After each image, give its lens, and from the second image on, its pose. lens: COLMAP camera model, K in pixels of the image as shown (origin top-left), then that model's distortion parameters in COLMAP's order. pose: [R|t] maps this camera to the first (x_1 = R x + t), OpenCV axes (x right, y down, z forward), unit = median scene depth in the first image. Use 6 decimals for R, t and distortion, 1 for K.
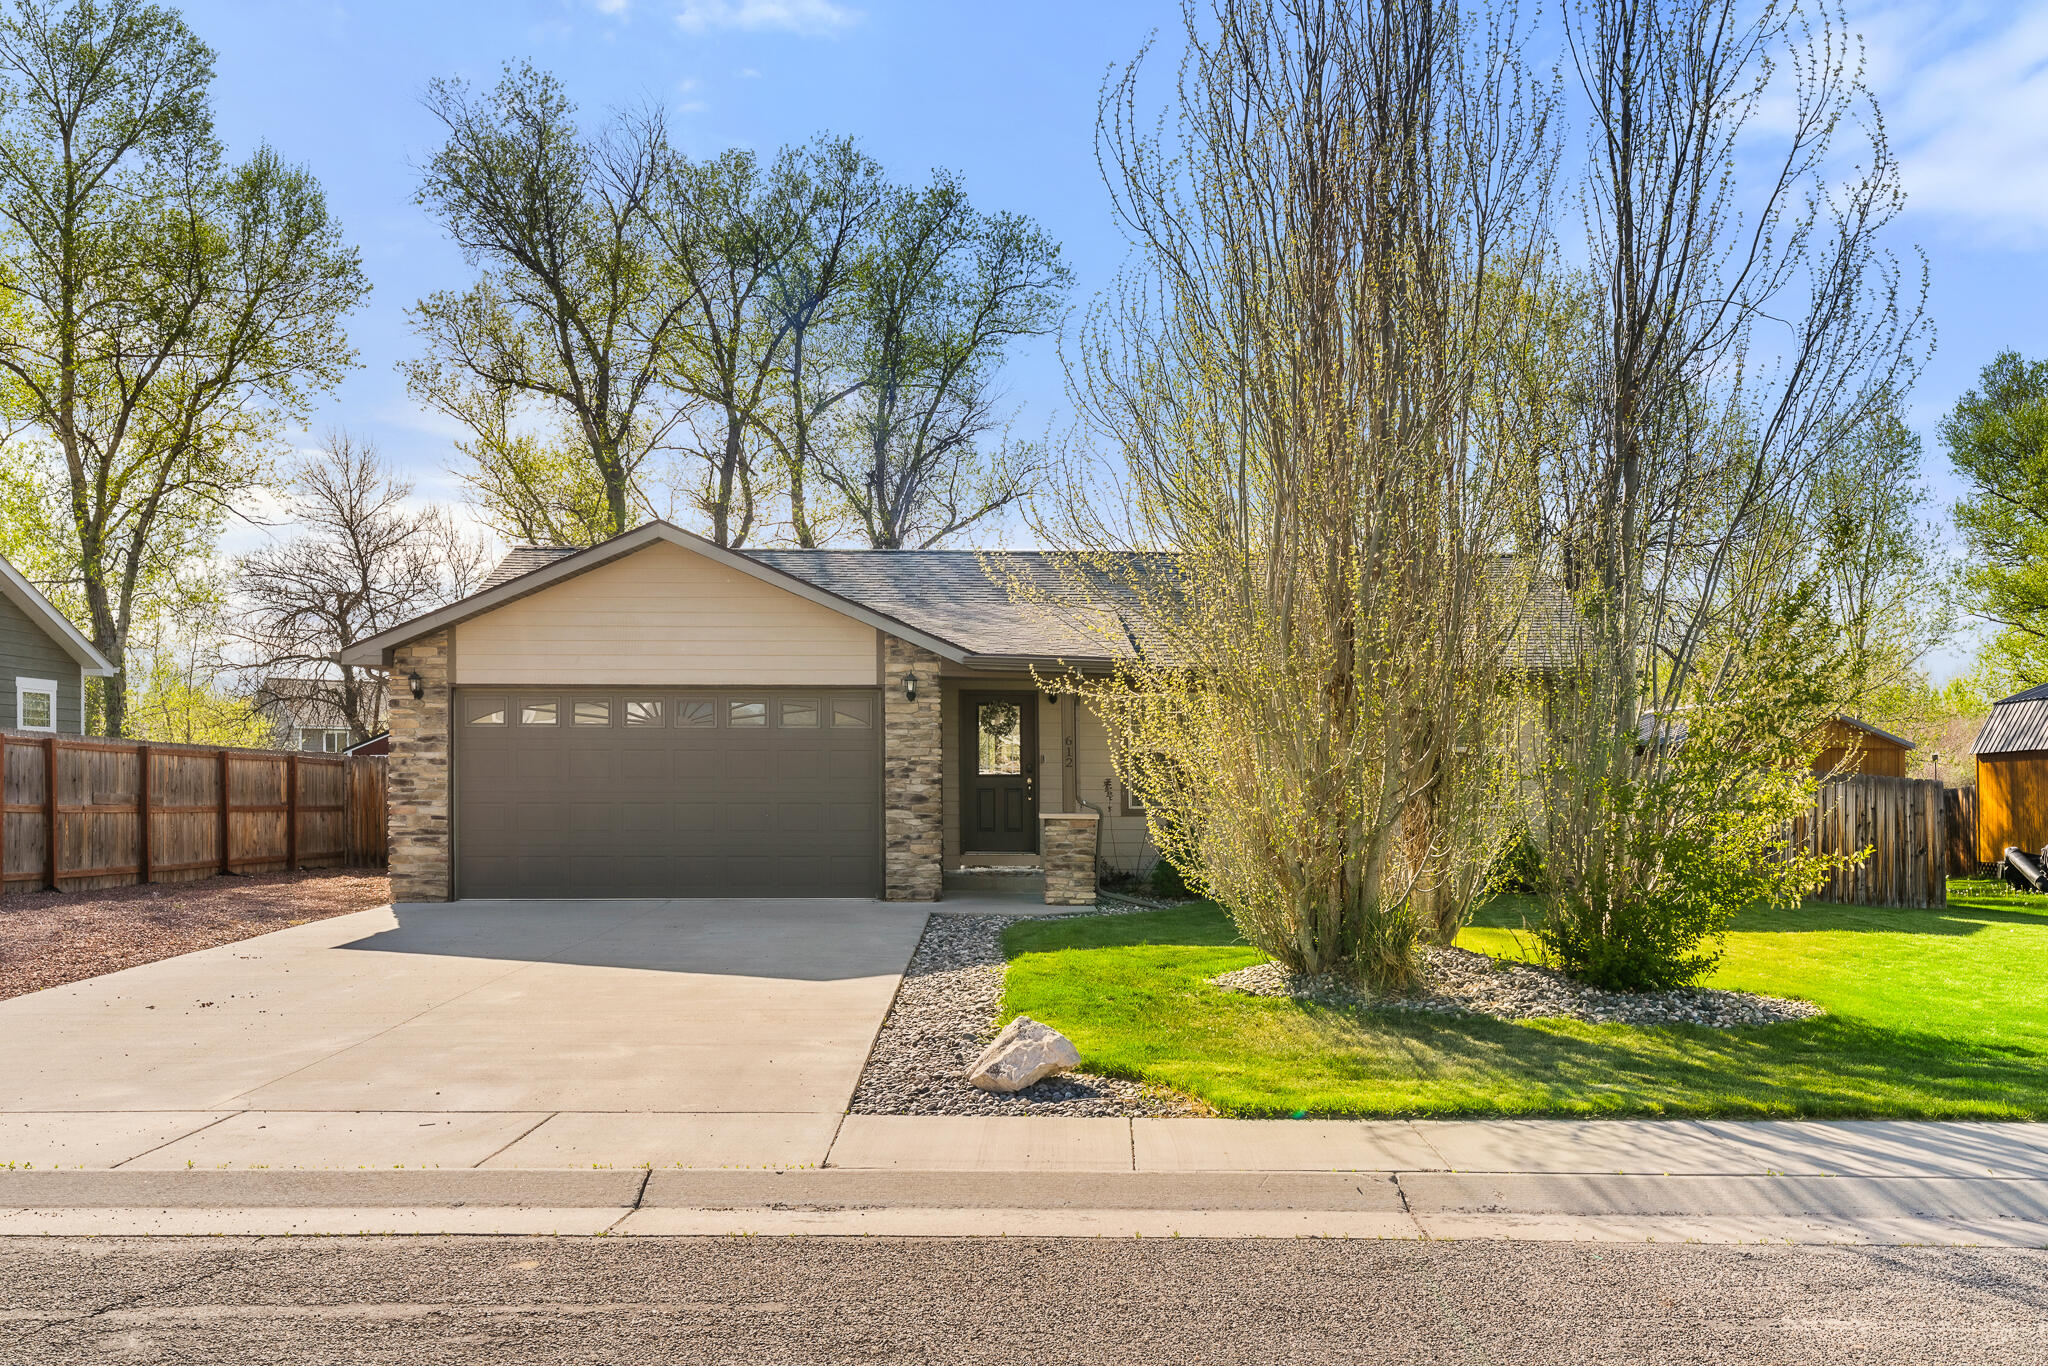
lens RADIAL K [[2054.3, 0, 1027.2], [0, 2054.3, 991.5], [0, 0, 1]] dist [-0.016089, 0.007138]
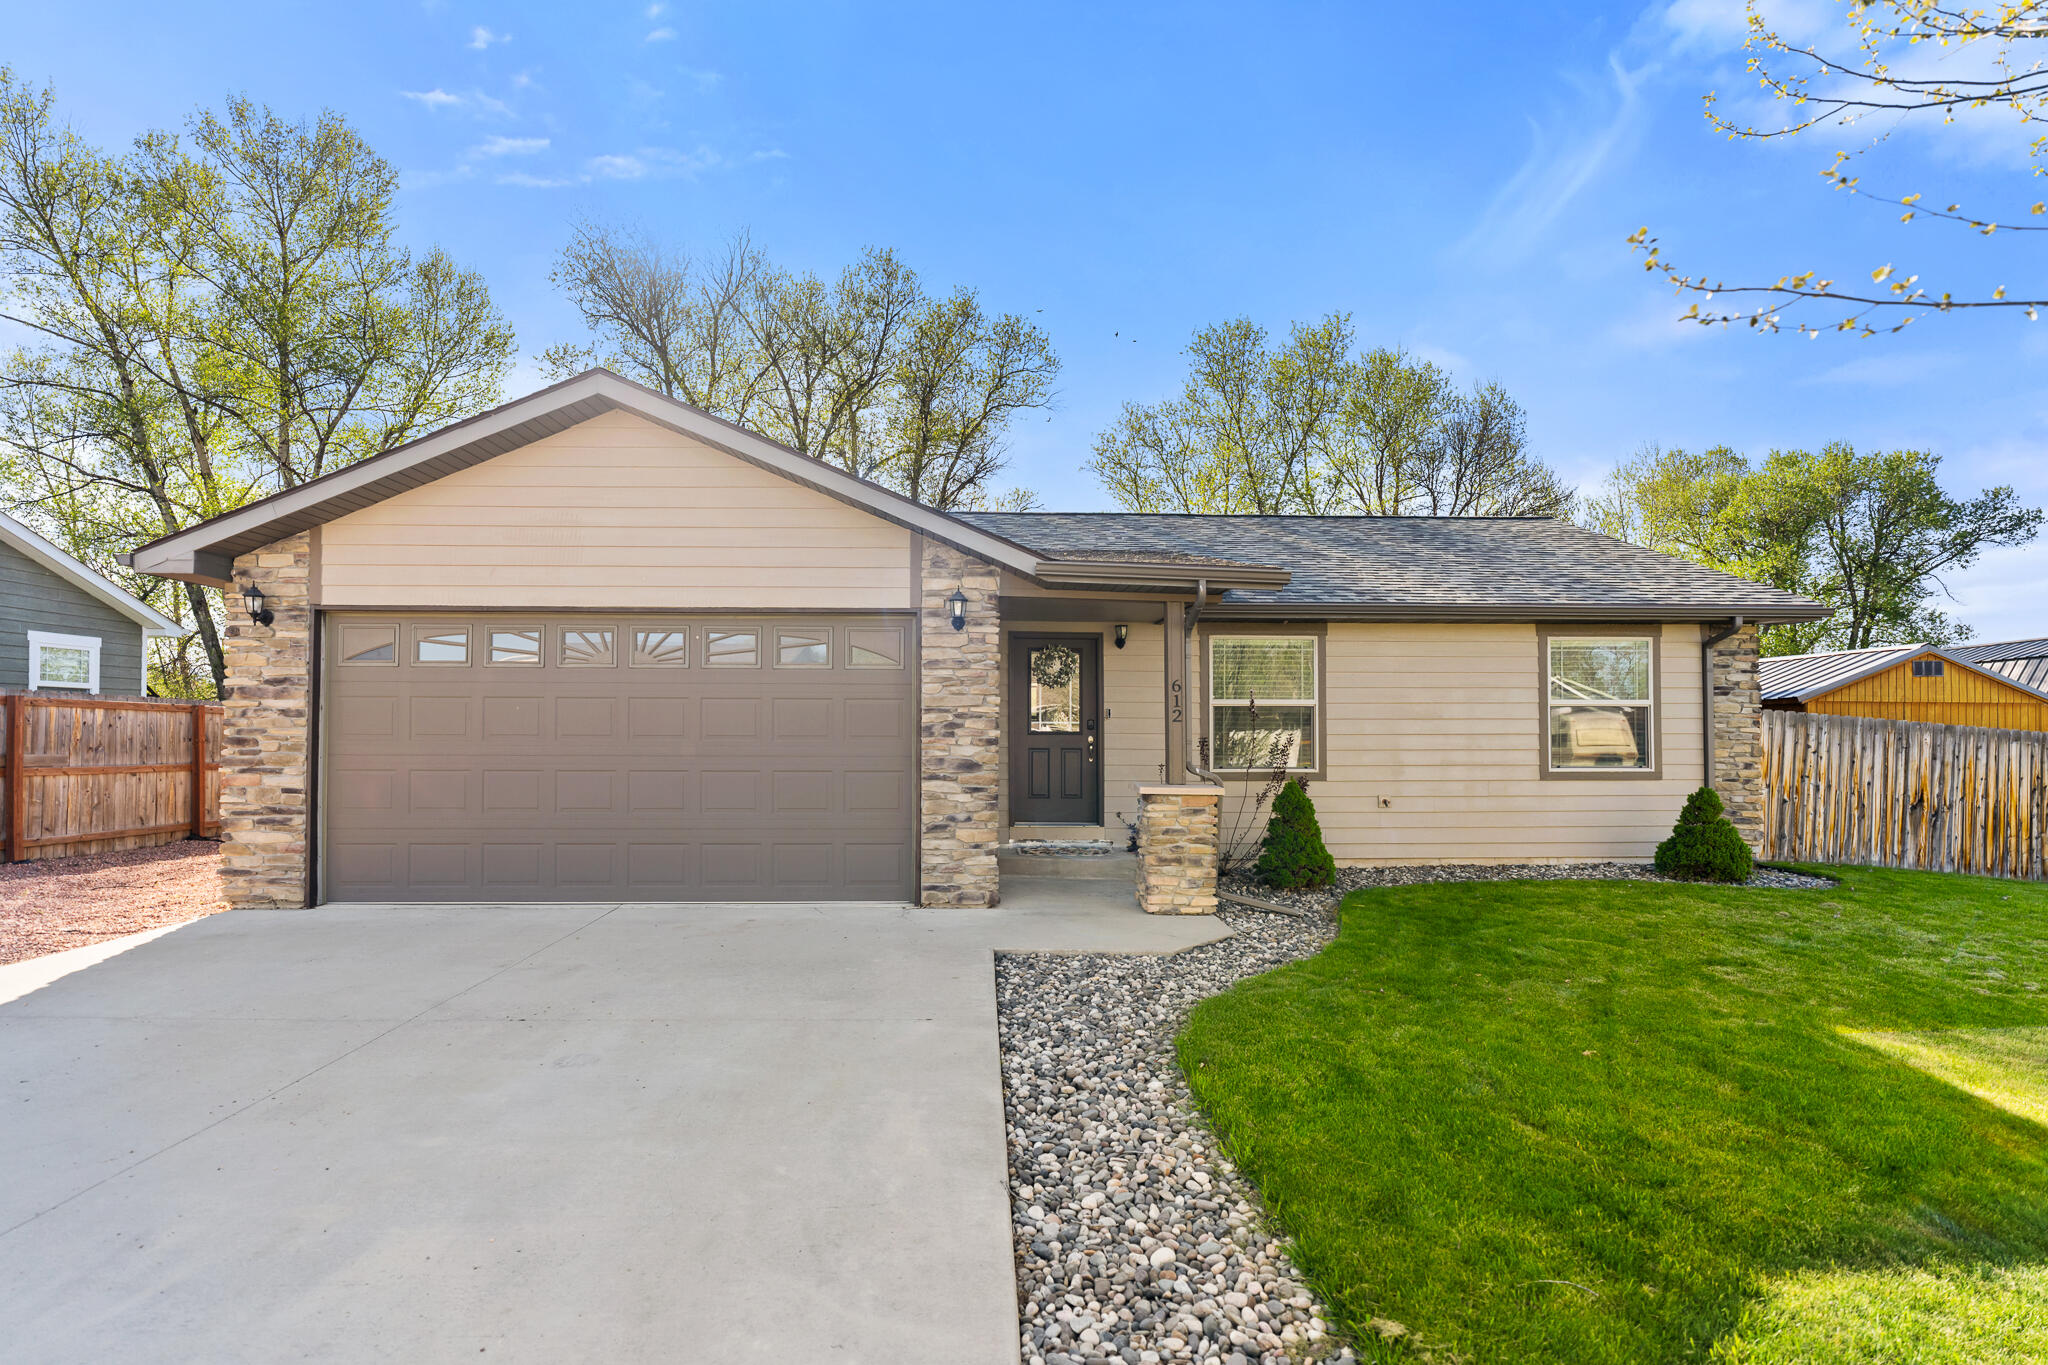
lens RADIAL K [[963.2, 0, 1023.5], [0, 963.2, 749.2], [0, 0, 1]] dist [-0.008883, 0.000605]
pose [[0.999058, 0.000371, 0.043393, -0.047681], [0.003378, 0.996264, -0.086289, -0.069816], [-0.043263, 0.086354, 0.995325, 0.657818]]
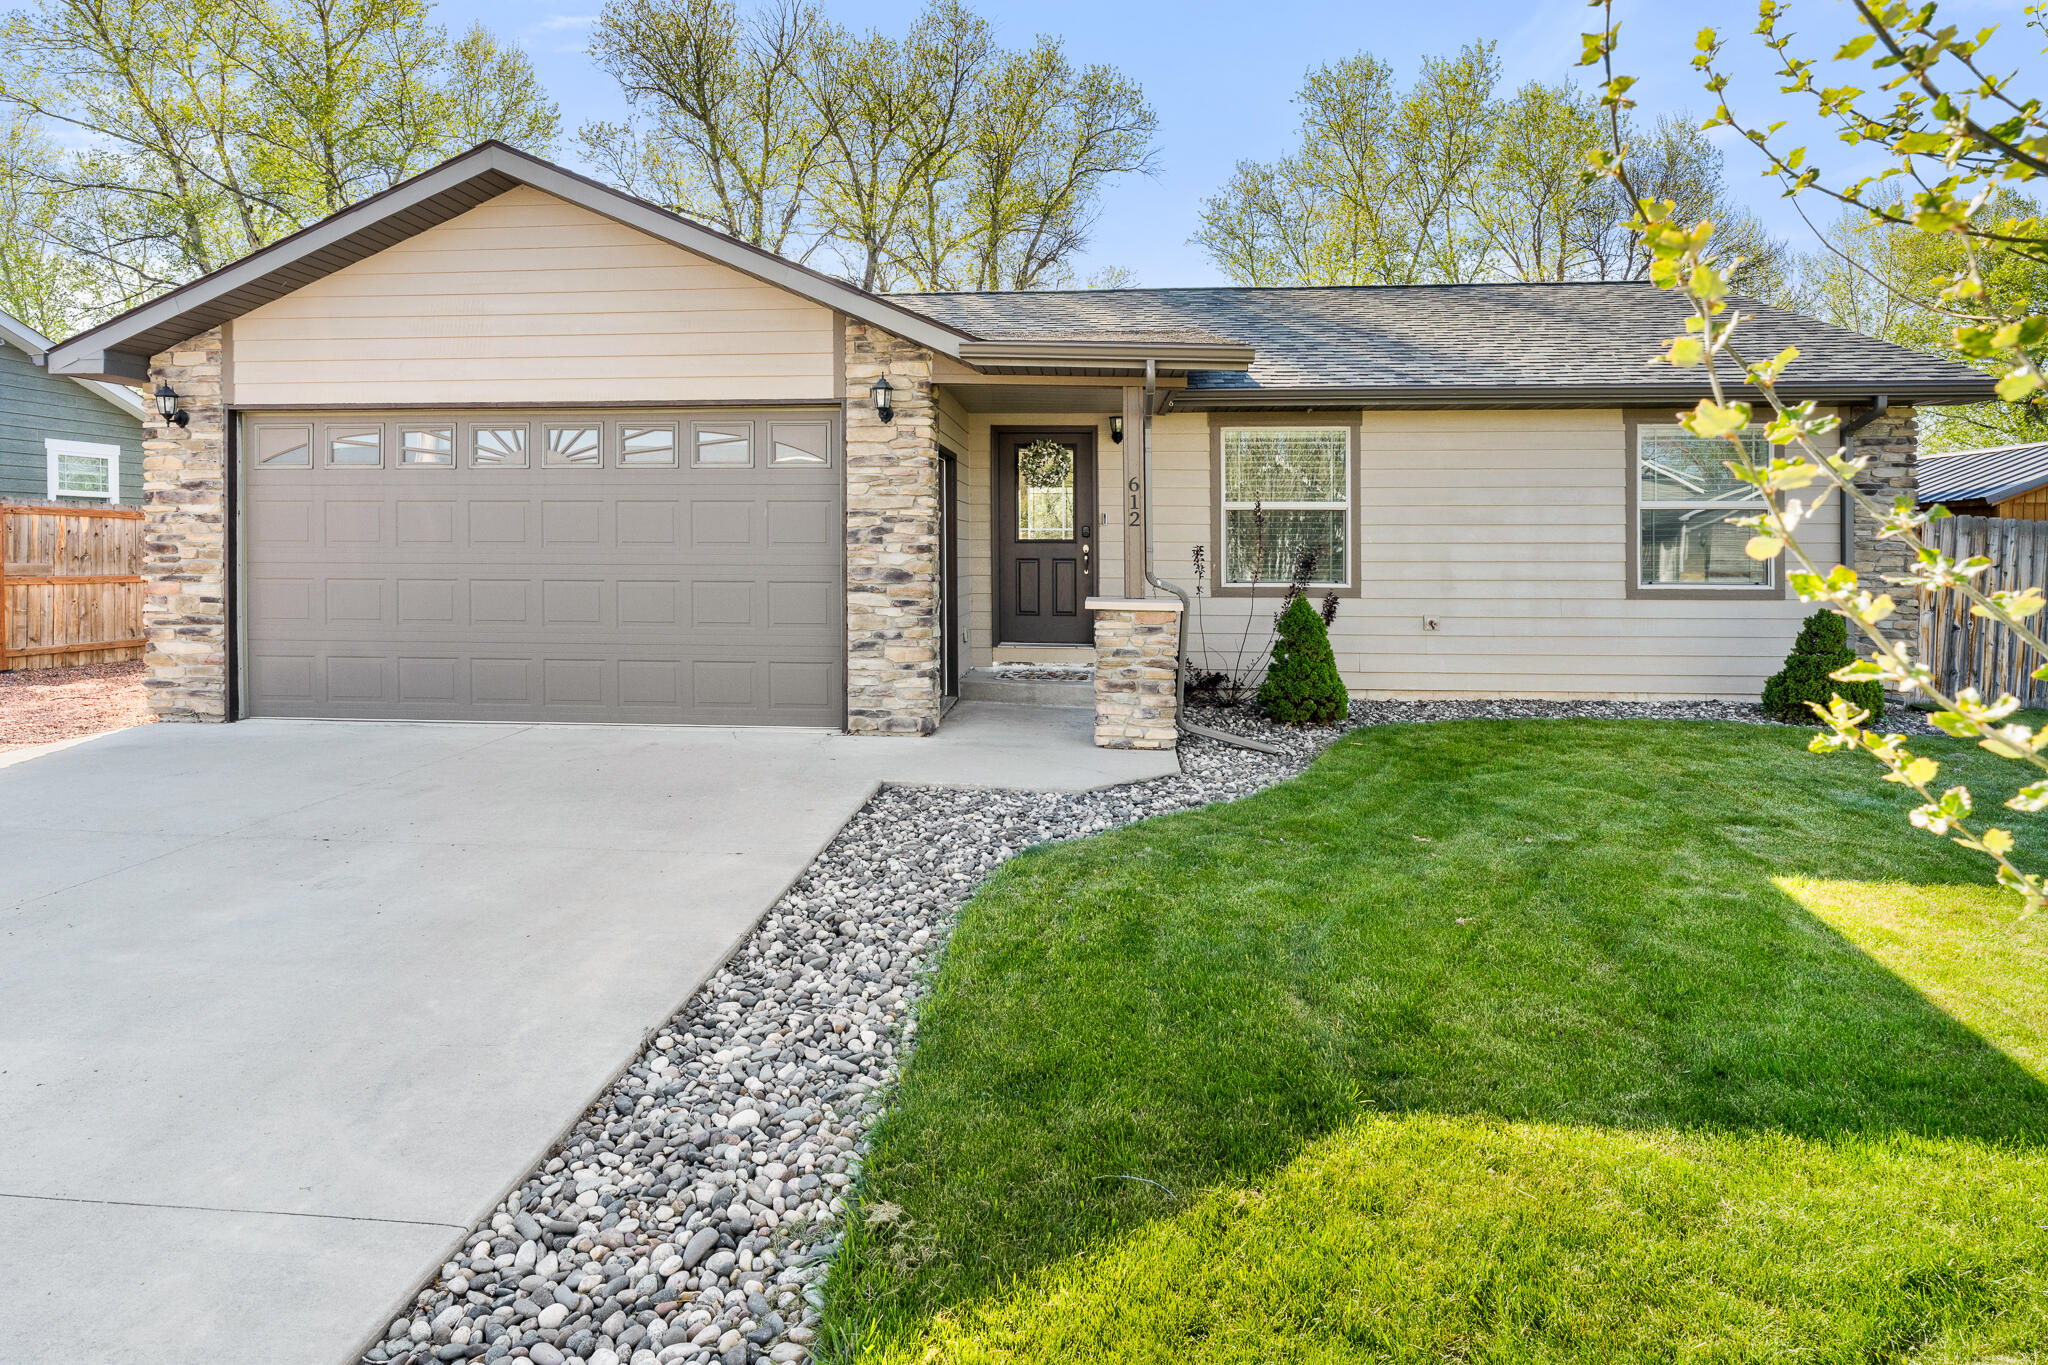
lens RADIAL K [[1087.7, 0, 1053.8], [0, 1087.7, 597.0], [0, 0, 1]] dist [-0.008130, -0.000442]
pose [[0.997300, 0.005513, -0.073230, 0.019993], [-0.009820, 0.998234, -0.058589, -0.067487], [0.072778, 0.059150, 0.995593, 0.662661]]
